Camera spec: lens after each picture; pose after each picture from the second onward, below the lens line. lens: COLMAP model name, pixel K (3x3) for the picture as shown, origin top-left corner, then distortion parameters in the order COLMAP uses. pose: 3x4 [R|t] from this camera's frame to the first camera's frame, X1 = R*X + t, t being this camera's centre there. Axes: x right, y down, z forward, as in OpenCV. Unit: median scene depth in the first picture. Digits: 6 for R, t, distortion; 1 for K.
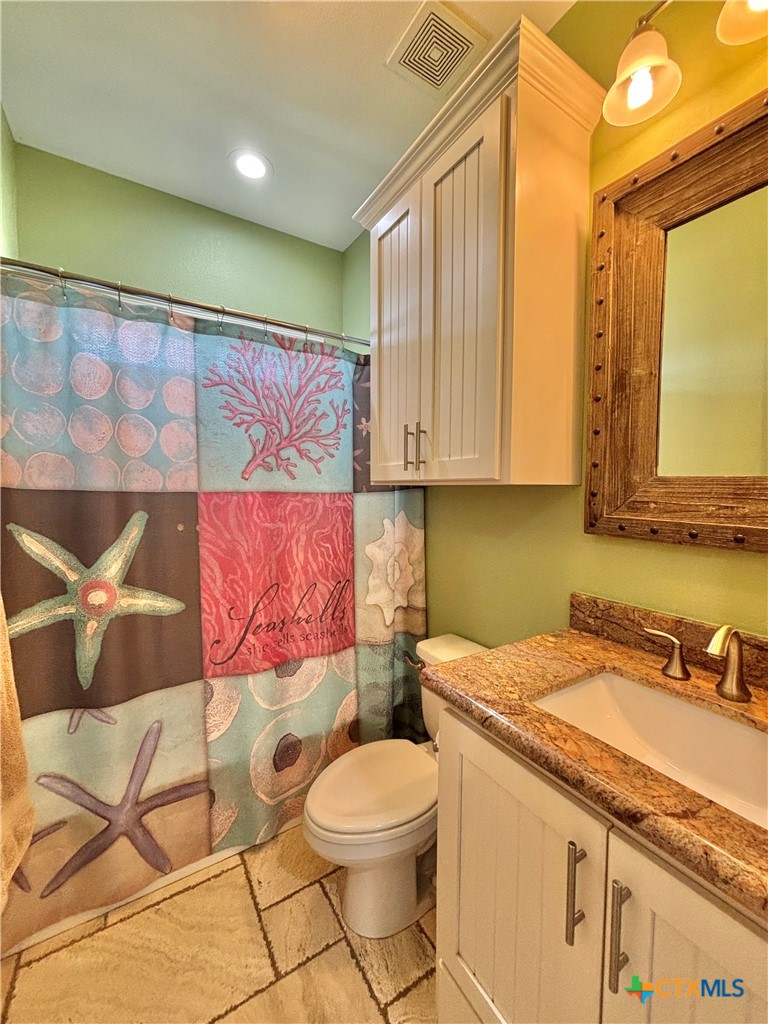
lens RADIAL K [[409.7, 0, 384.0], [0, 409.7, 512.0], [0, 0, 1]] dist [0.001864, -0.000628]
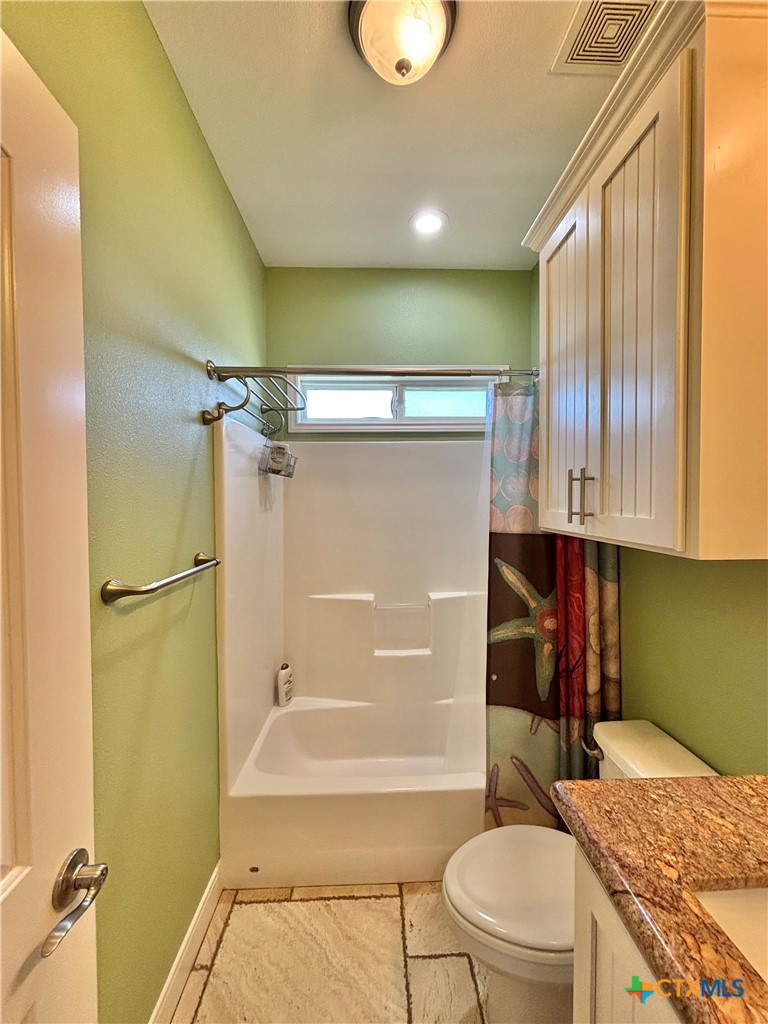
lens RADIAL K [[409.7, 0, 384.0], [0, 409.7, 512.0], [0, 0, 1]] dist [0.001864, -0.000628]
pose [[0.867443, 0.006658, -0.497491, 0.166946], [-0.020025, 0.999567, -0.021540, -0.113956], [0.497133, 0.028647, 0.867201, 0.073671]]
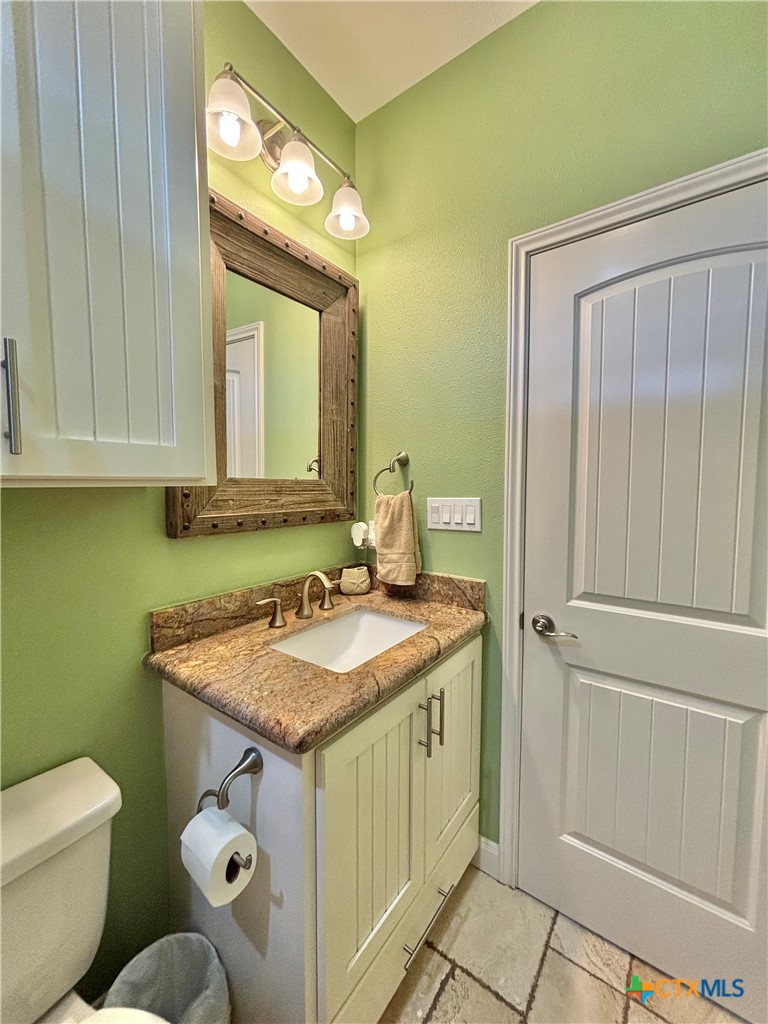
lens RADIAL K [[409.7, 0, 384.0], [0, 409.7, 512.0], [0, 0, 1]] dist [0.001864, -0.000628]
pose [[-0.374738, -0.071623, 0.924360, -0.512269], [0.054009, 0.993632, 0.098885, -0.070874], [-0.925556, 0.086980, -0.368484, 0.900707]]
